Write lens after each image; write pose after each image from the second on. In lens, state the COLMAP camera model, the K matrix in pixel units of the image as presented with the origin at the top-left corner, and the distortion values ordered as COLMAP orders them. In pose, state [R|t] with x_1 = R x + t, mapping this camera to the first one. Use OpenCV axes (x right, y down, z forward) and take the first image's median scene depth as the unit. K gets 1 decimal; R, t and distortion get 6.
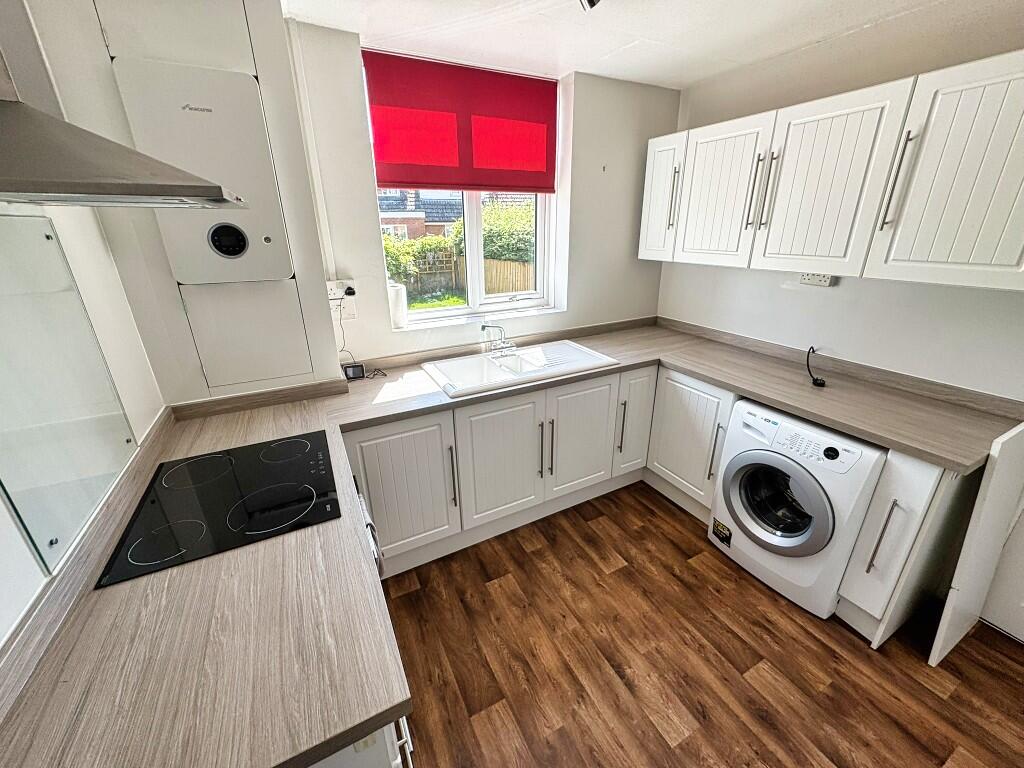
lens RADIAL K [[409.7, 0, 512.5], [0, 409.7, 383.6], [0, 0, 1]] dist [0.000572, -0.000013]
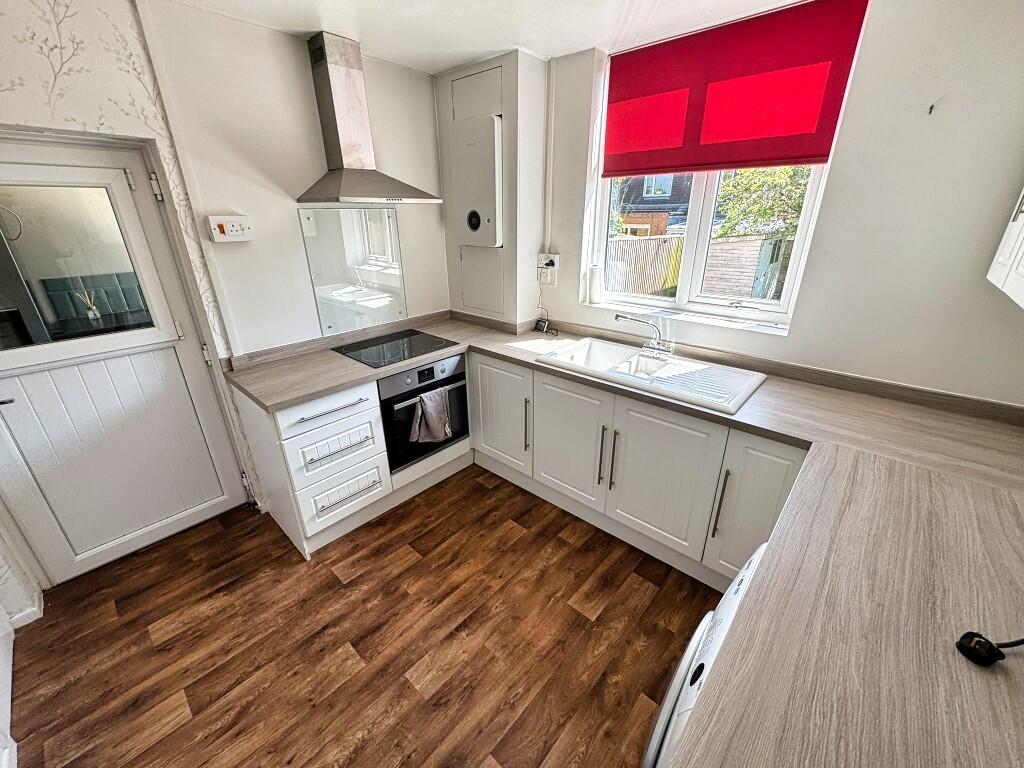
lens RADIAL K [[409.7, 0, 513.3], [0, 409.7, 385.6], [0, 0, 1]] dist [0.000572, -0.000013]
pose [[0.347009, 0.371811, -0.861012, 0.816450], [-0.336049, 0.906393, 0.255973, -0.167795], [0.875589, 0.200518, 0.439473, 0.412886]]
